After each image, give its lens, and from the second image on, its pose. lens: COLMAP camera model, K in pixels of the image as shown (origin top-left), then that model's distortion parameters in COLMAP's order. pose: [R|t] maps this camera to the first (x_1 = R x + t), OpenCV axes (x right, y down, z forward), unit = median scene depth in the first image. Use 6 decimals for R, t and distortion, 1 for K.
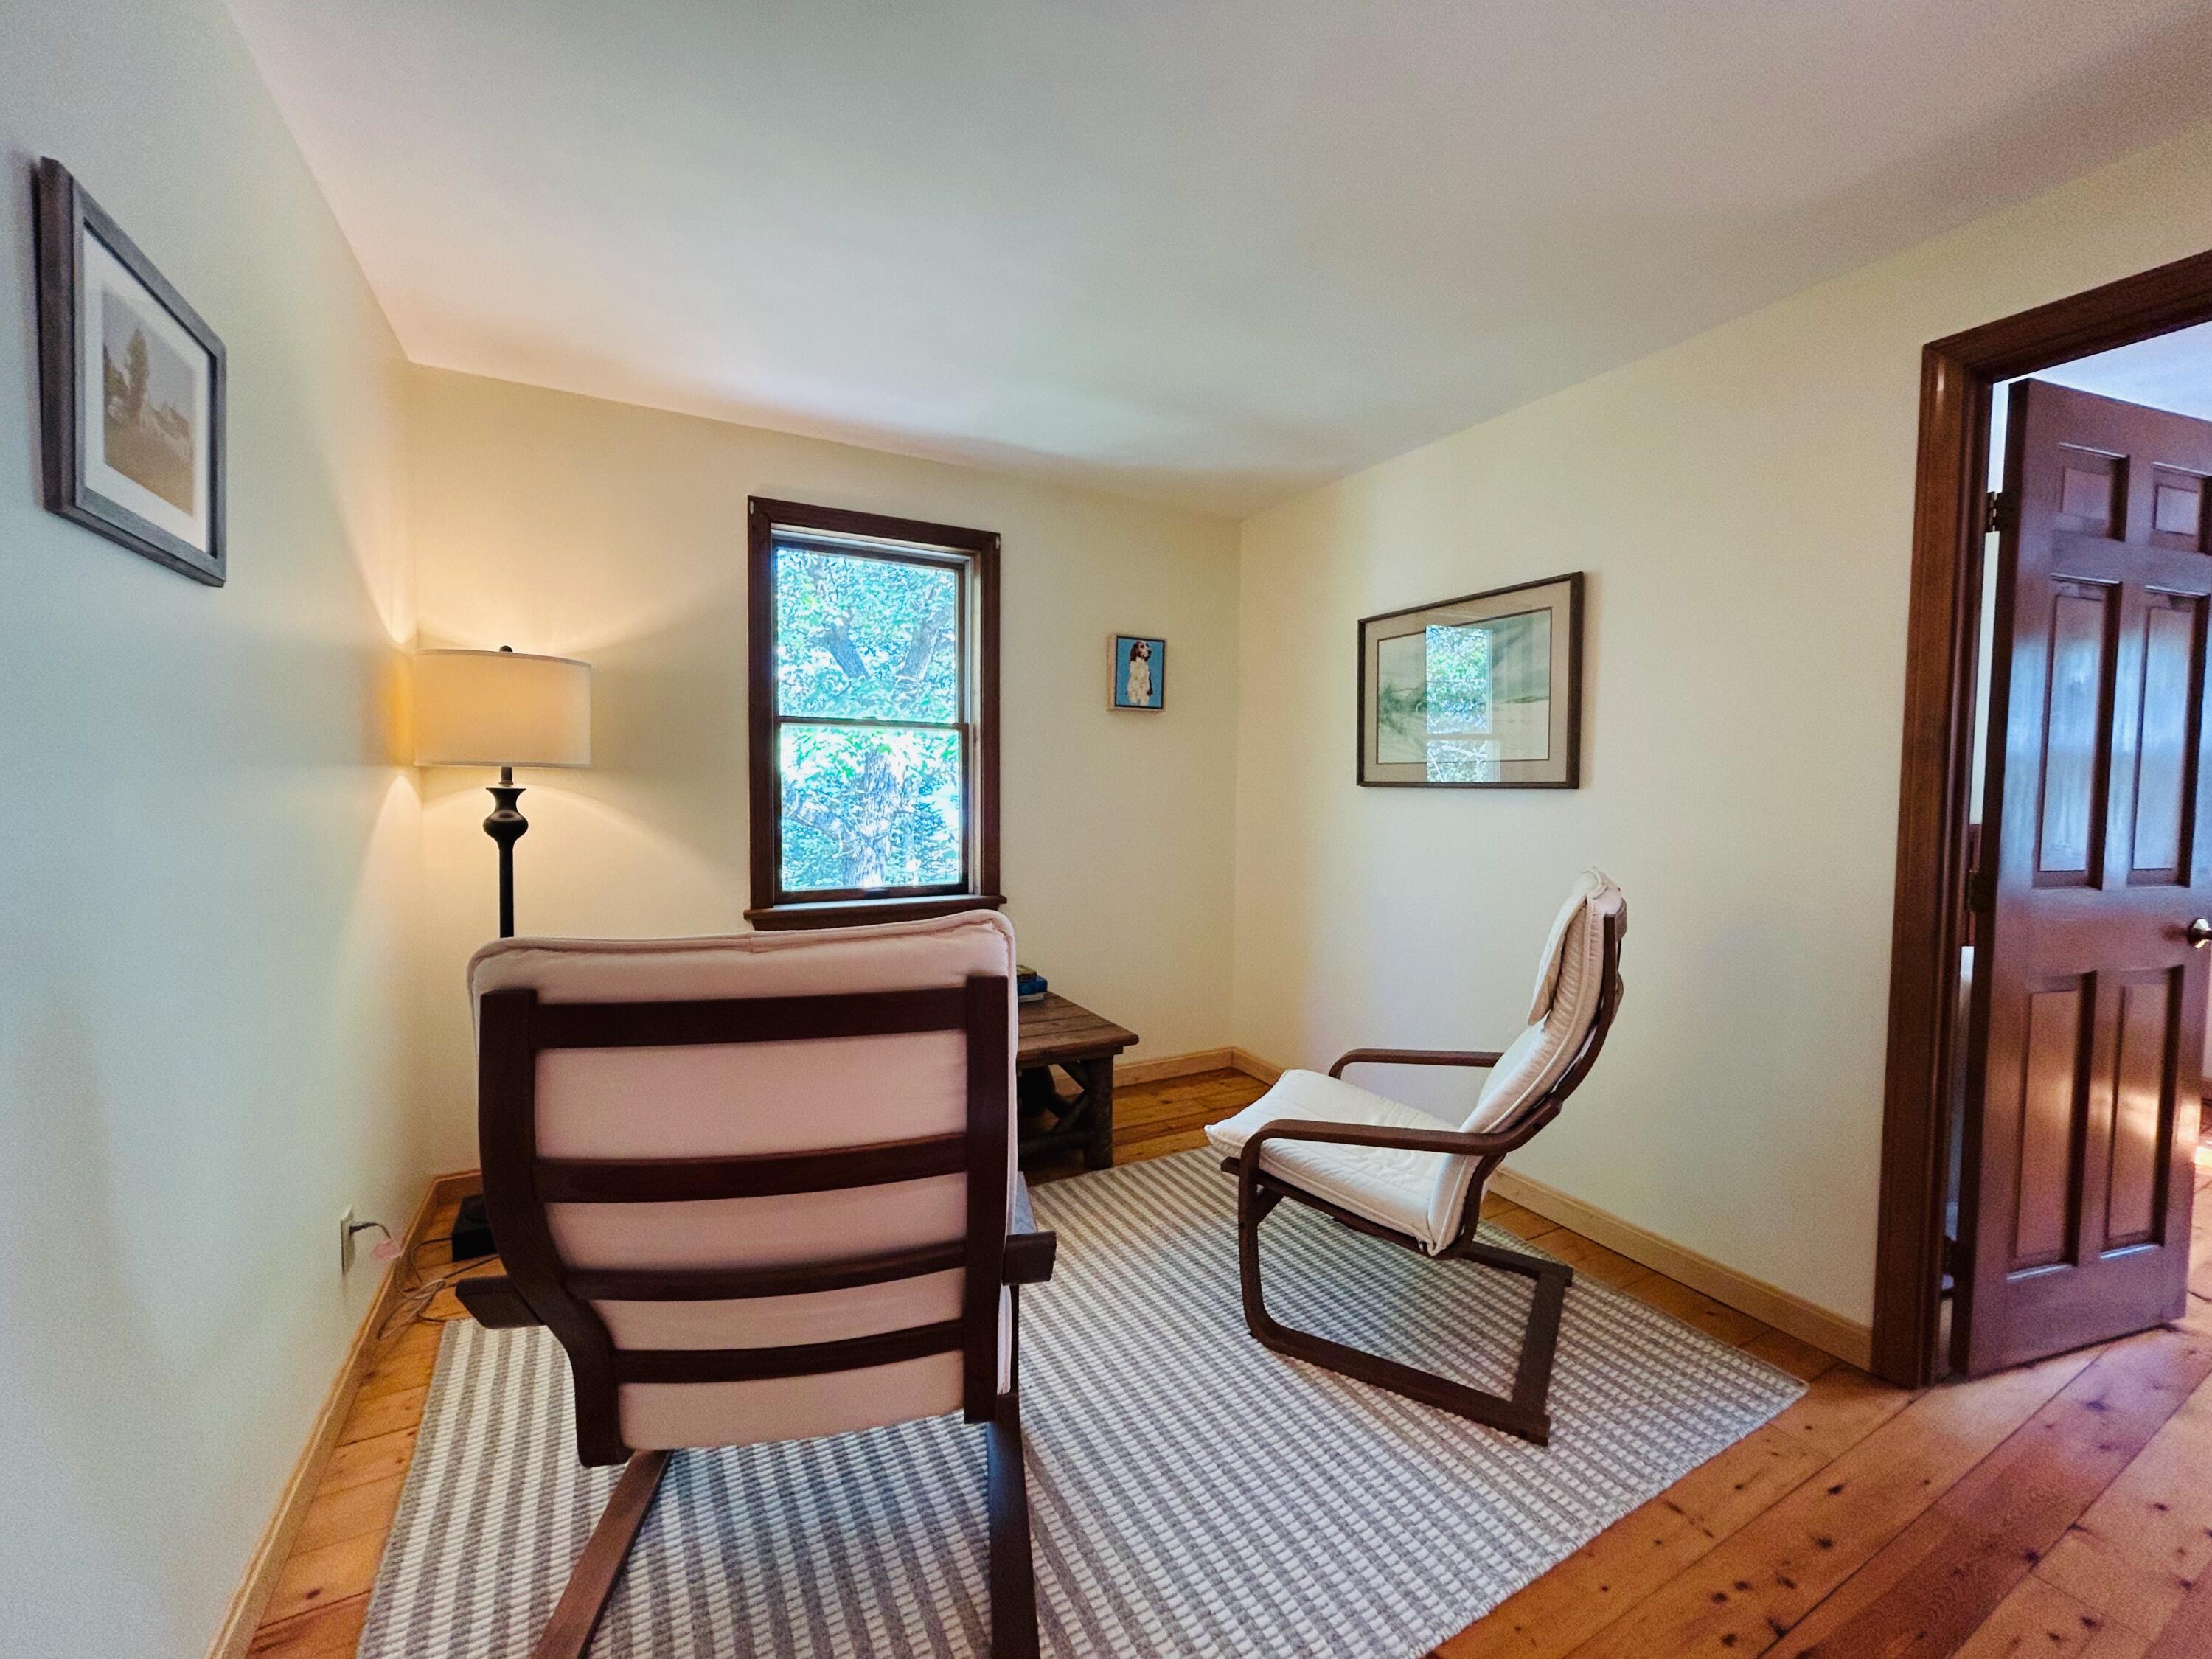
lens RADIAL K [[883.2, 0, 1103.8], [0, 883.2, 831.5], [0, 0, 1]] dist [-0.000160, 0.000720]
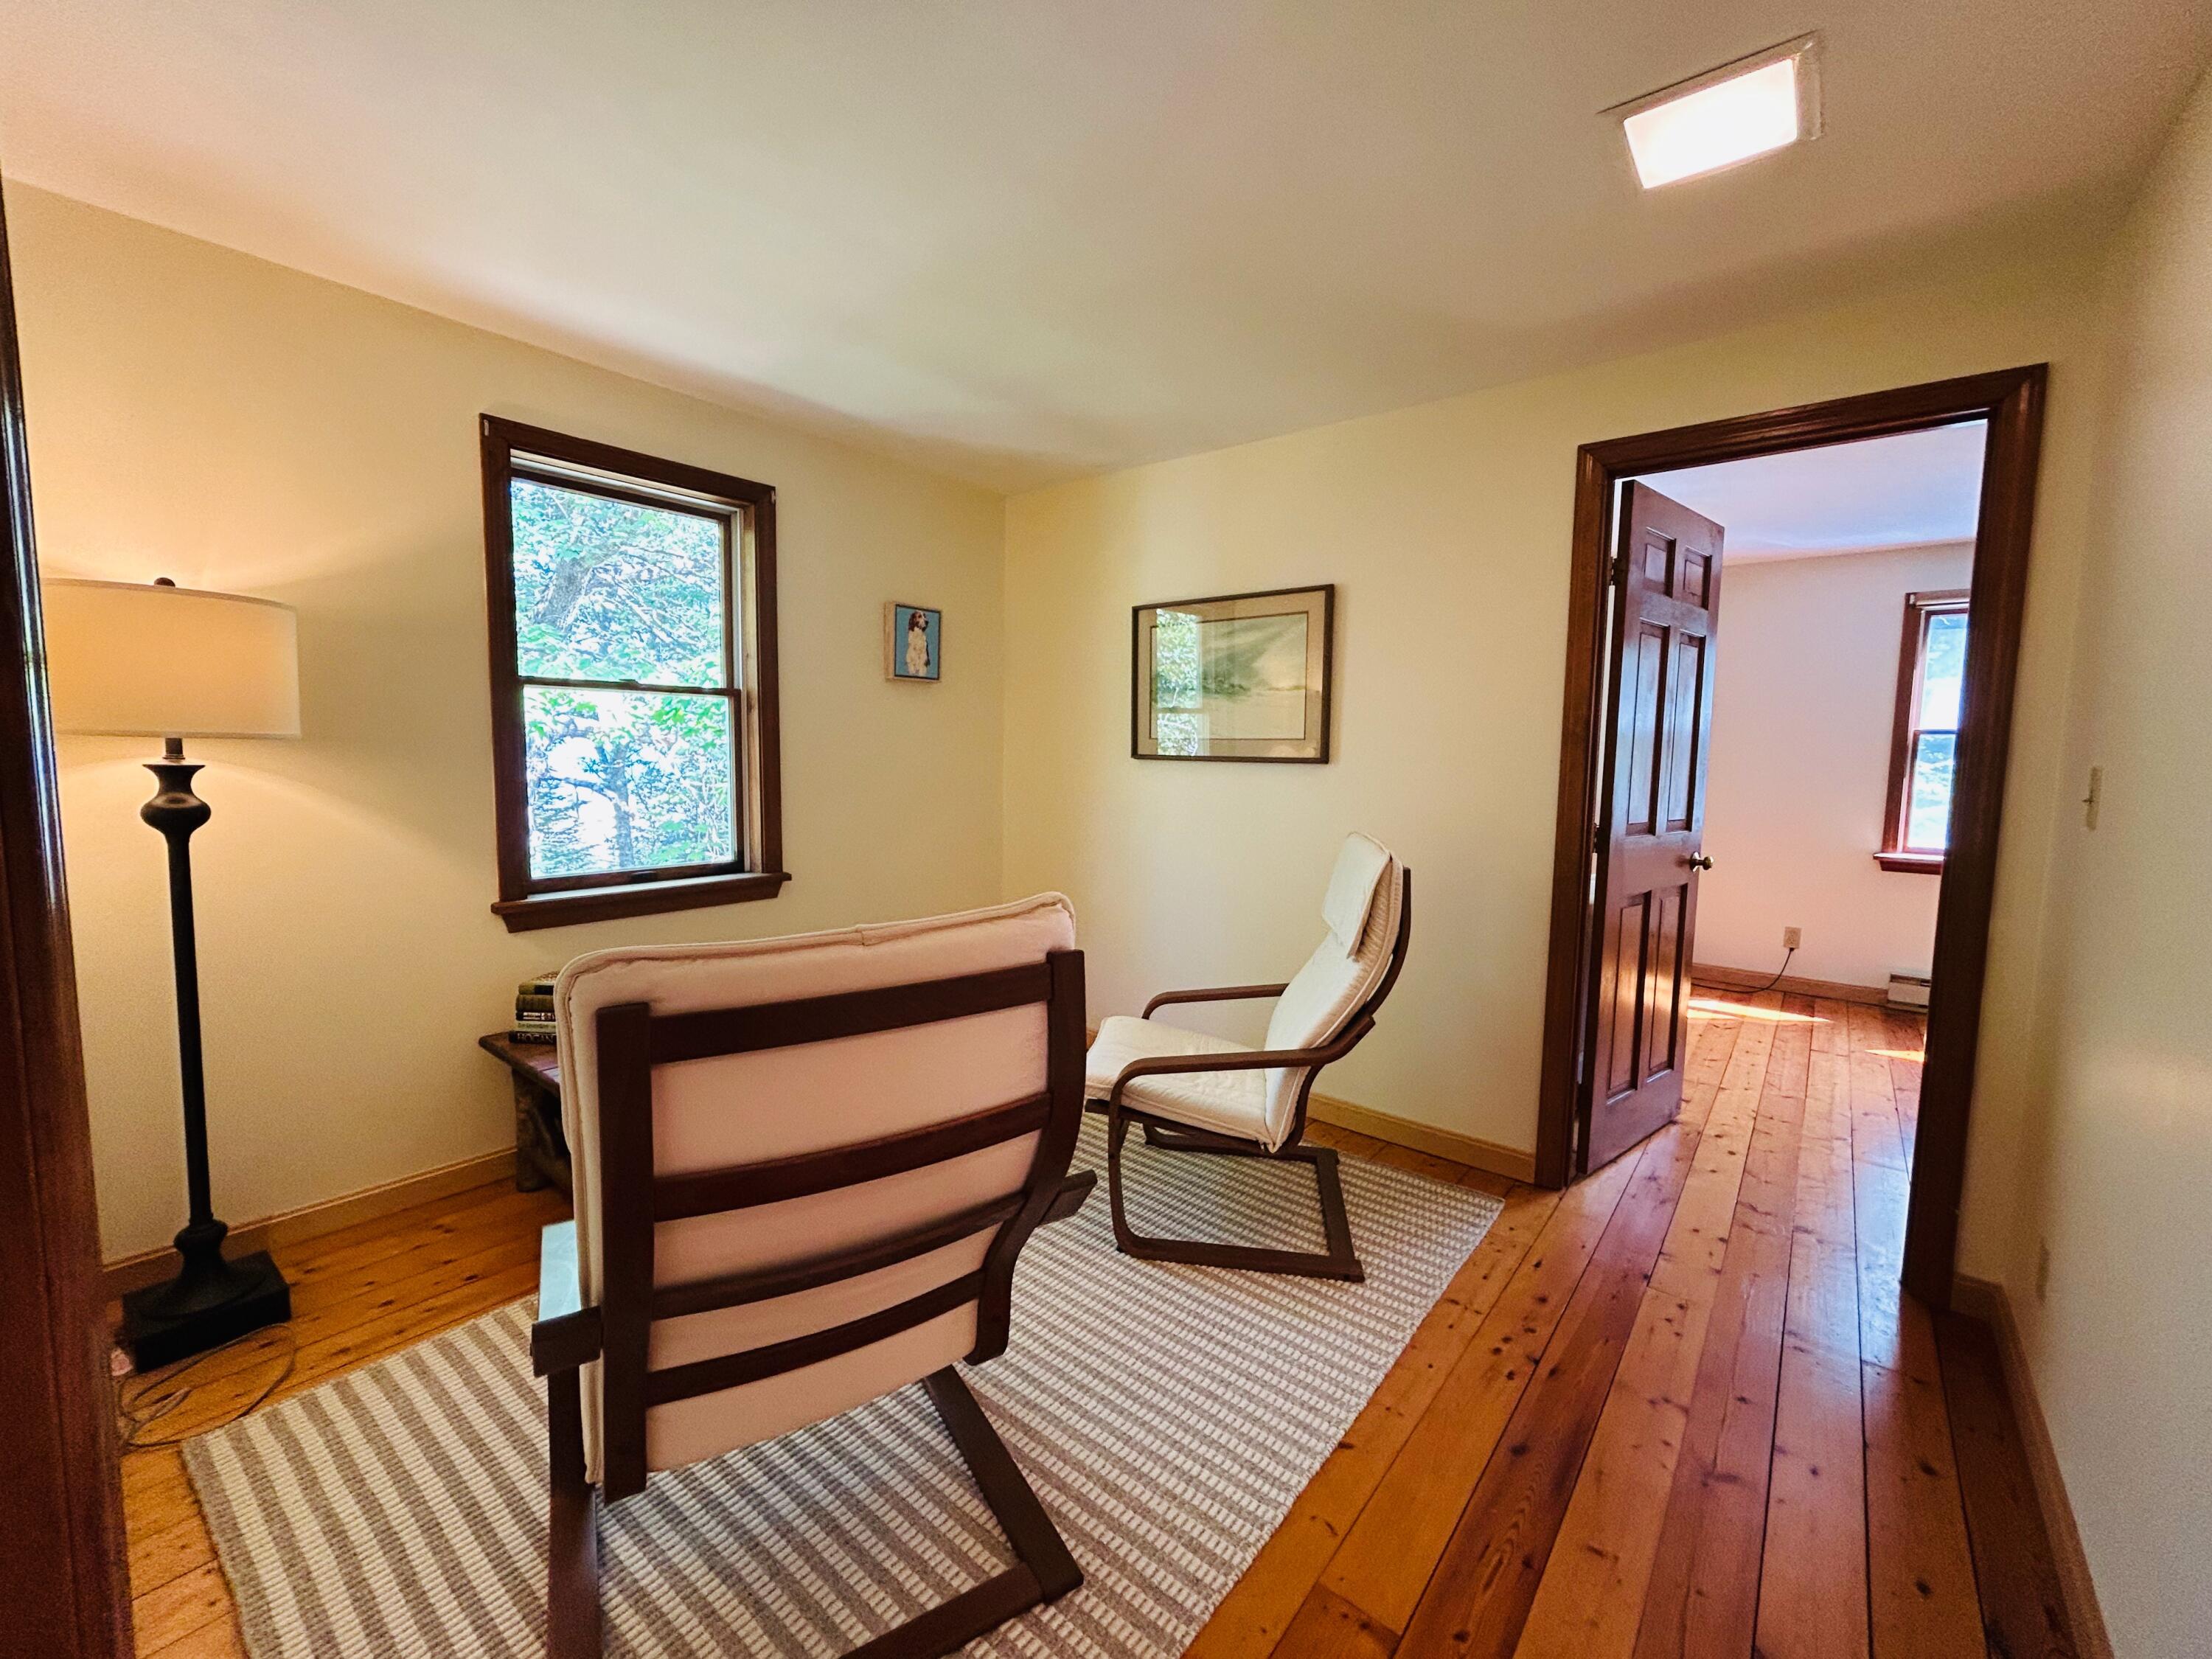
lens RADIAL K [[883.2, 0, 1109.8], [0, 883.2, 832.1], [0, 0, 1]] dist [-0.000160, 0.000720]
pose [[0.928578, -0.029470, 0.369967, -0.248099], [0.013000, 0.998813, 0.046933, -0.019322], [-0.370911, -0.038772, 0.927859, -0.026083]]
